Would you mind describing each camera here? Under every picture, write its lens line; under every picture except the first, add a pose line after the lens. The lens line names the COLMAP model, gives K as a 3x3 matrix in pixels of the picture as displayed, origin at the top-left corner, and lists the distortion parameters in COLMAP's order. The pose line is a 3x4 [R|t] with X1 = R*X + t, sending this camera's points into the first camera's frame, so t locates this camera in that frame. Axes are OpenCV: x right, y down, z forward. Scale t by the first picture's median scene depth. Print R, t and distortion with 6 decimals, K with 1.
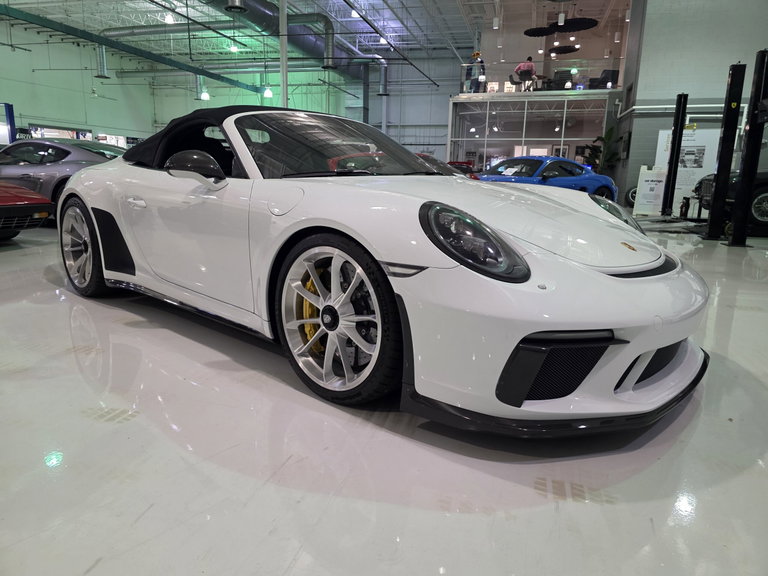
lens RADIAL K [[518.9, 0, 372.6], [0, 518.9, 283.5], [0, 0, 1]] dist [0.056494, -0.053041]
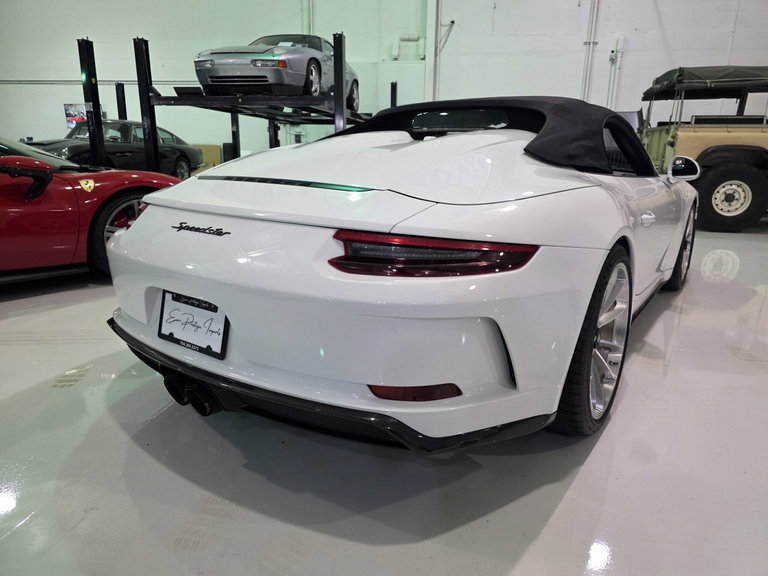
lens RADIAL K [[518.9, 0, 386.4], [0, 518.9, 286.8], [0, 0, 1]] dist [0.056494, -0.053041]
pose [[-0.132369, -0.267942, 0.954298, -0.636832], [0.187244, 0.938676, 0.289528, -0.193569], [-0.973354, 0.217011, -0.074081, 0.783662]]
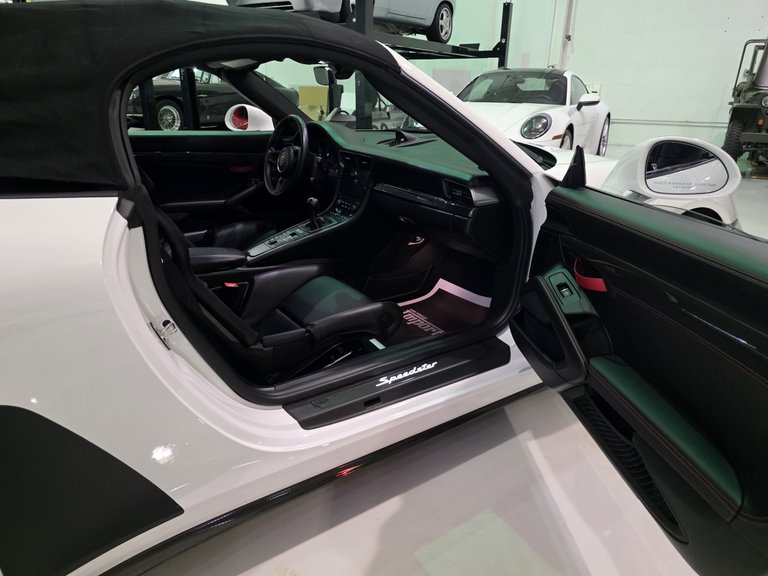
lens RADIAL K [[518.9, 0, 381.9], [0, 518.9, 285.4], [0, 0, 1]] dist [0.056494, -0.053041]
pose [[0.227976, -0.362416, 0.903704, -0.379675], [0.190320, 0.926828, 0.323678, -0.133199], [-0.954885, 0.098202, 0.280270, 0.432022]]
